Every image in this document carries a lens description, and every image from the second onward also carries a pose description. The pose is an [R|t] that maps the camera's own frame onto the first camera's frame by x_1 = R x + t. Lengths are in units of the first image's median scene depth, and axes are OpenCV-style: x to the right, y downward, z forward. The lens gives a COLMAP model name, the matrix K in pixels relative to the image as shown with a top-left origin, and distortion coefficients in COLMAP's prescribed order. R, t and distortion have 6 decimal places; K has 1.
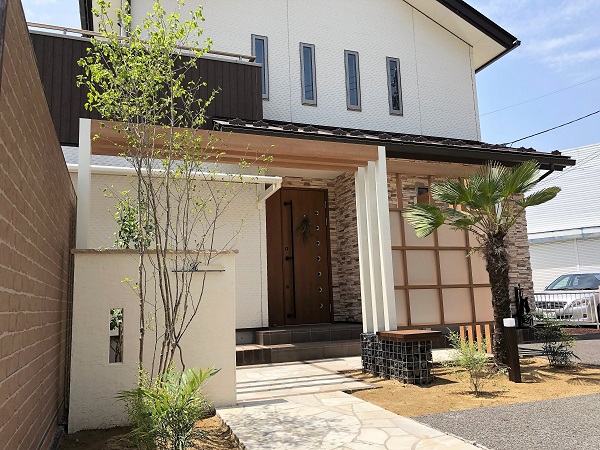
lens RADIAL K [[495.8, 0, 300.0], [0, 495.8, 225.0], [0, 0, 1]] dist [0.059359, -0.076445]
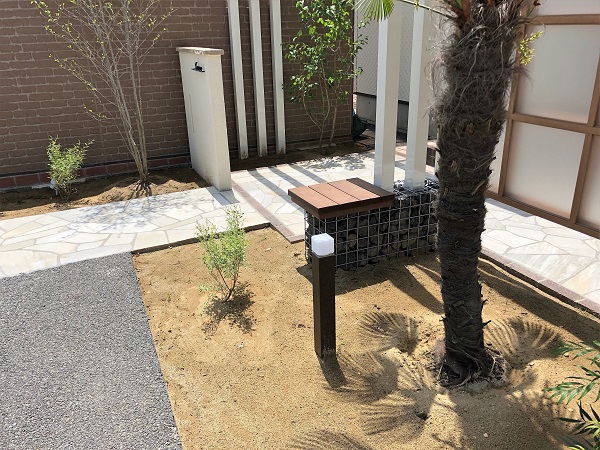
lens RADIAL K [[489.3, 0, 300.0], [0, 489.3, 225.0], [0, 0, 1]] dist [0.011512, -0.004315]
pose [[0.048768, 0.400929, -0.914810, 0.676173], [0.183350, 0.896742, 0.402785, -0.002366], [0.981837, -0.187373, -0.029778, 0.826567]]
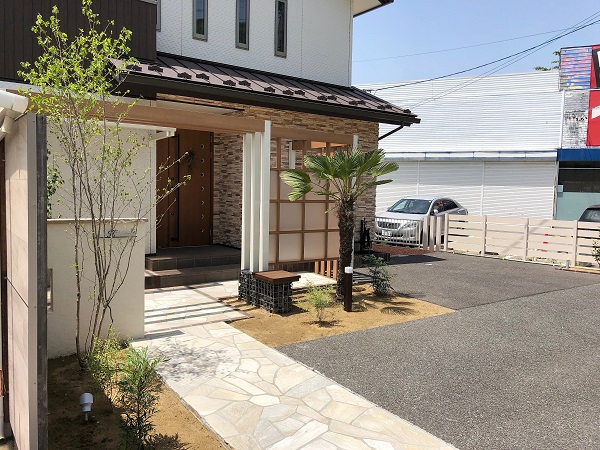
lens RADIAL K [[489.3, 0, 300.0], [0, 489.3, 225.0], [0, 0, 1]] dist [0.011512, -0.004315]
pose [[0.963791, 0.037579, 0.263998, -0.057190], [-0.095800, 0.972720, 0.211277, -0.160965], [-0.248857, -0.228918, 0.941099, -0.165417]]
